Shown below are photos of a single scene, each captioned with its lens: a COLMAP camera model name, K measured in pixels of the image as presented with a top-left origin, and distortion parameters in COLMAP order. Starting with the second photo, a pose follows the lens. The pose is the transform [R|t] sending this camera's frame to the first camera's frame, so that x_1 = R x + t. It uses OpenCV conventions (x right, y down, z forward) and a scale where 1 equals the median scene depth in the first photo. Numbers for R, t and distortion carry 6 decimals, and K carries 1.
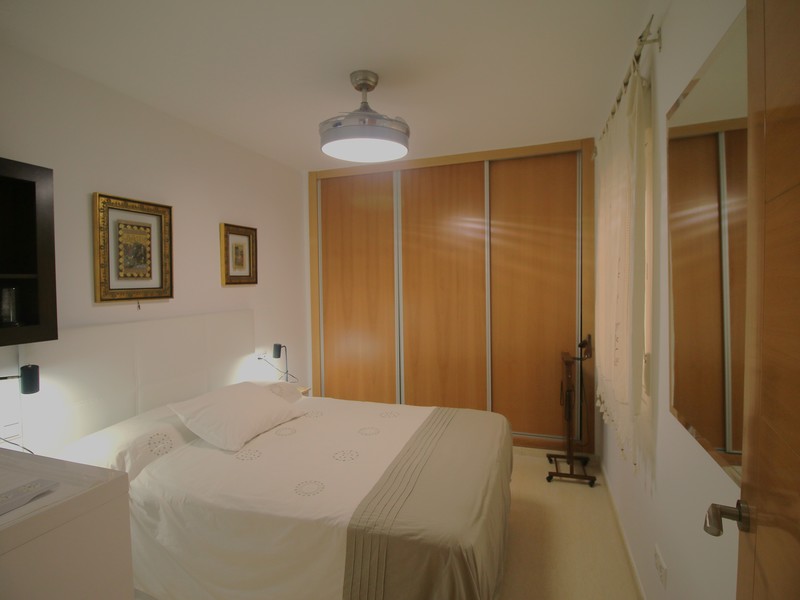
lens RADIAL K [[419.6, 0, 400.0], [0, 419.6, 300.0], [0, 0, 1]] dist [-0.001471, -0.000371]
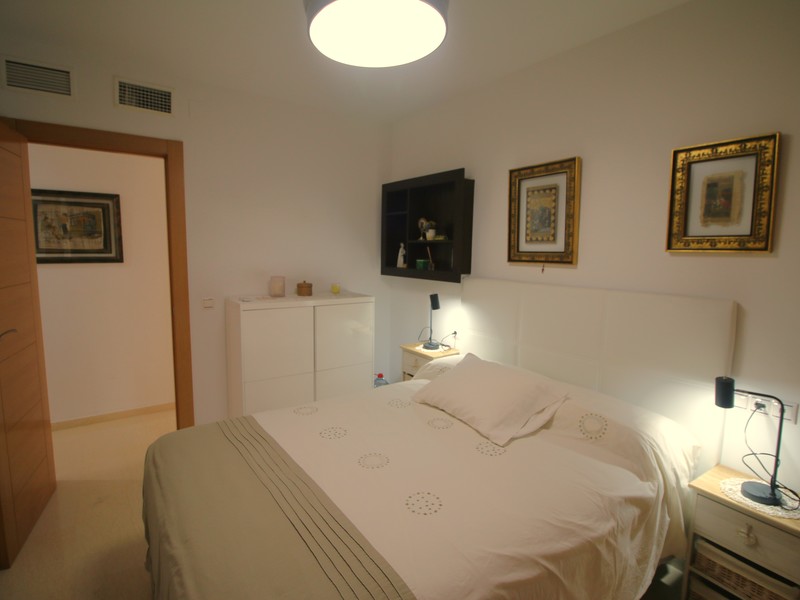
lens RADIAL K [[419.6, 0, 400.0], [0, 419.6, 300.0], [0, 0, 1]] dist [-0.001471, -0.000371]
pose [[-0.586618, 0.107756, -0.802663, 0.409960], [-0.039844, 0.986068, 0.161497, -0.063441], [0.808883, 0.126719, -0.574152, 1.324306]]
